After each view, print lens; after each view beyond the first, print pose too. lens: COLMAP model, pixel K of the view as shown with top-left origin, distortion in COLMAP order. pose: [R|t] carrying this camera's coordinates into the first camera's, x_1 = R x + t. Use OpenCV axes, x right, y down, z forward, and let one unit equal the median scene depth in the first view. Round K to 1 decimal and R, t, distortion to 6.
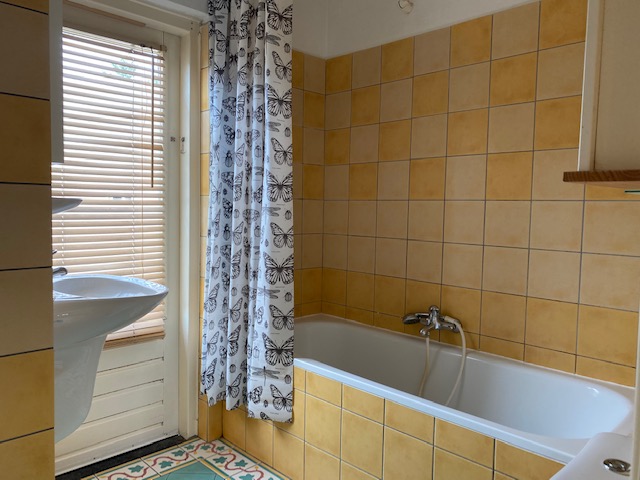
lens RADIAL K [[503.3, 0, 319.9], [0, 503.3, 235.2], [0, 0, 1]] dist [0.008543, -0.005751]
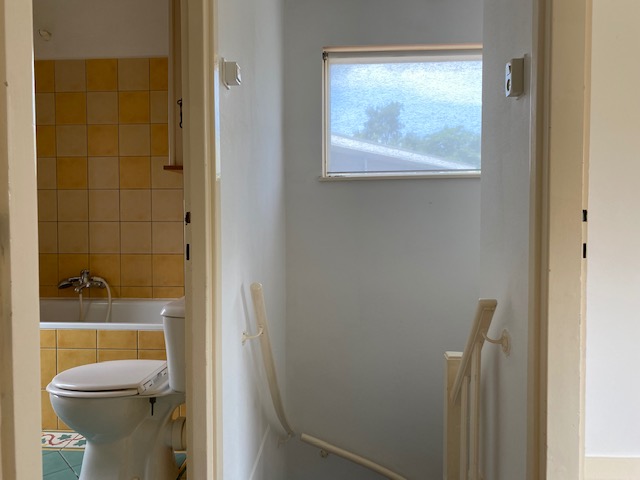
lens RADIAL K [[503.3, 0, 317.7], [0, 503.3, 236.1], [0, 0, 1]] dist [0.008543, -0.005751]
pose [[0.757673, -0.046454, 0.650979, -0.167288], [0.052514, 0.998569, 0.010137, 0.071862], [-0.650518, 0.026505, 0.759028, -0.405366]]
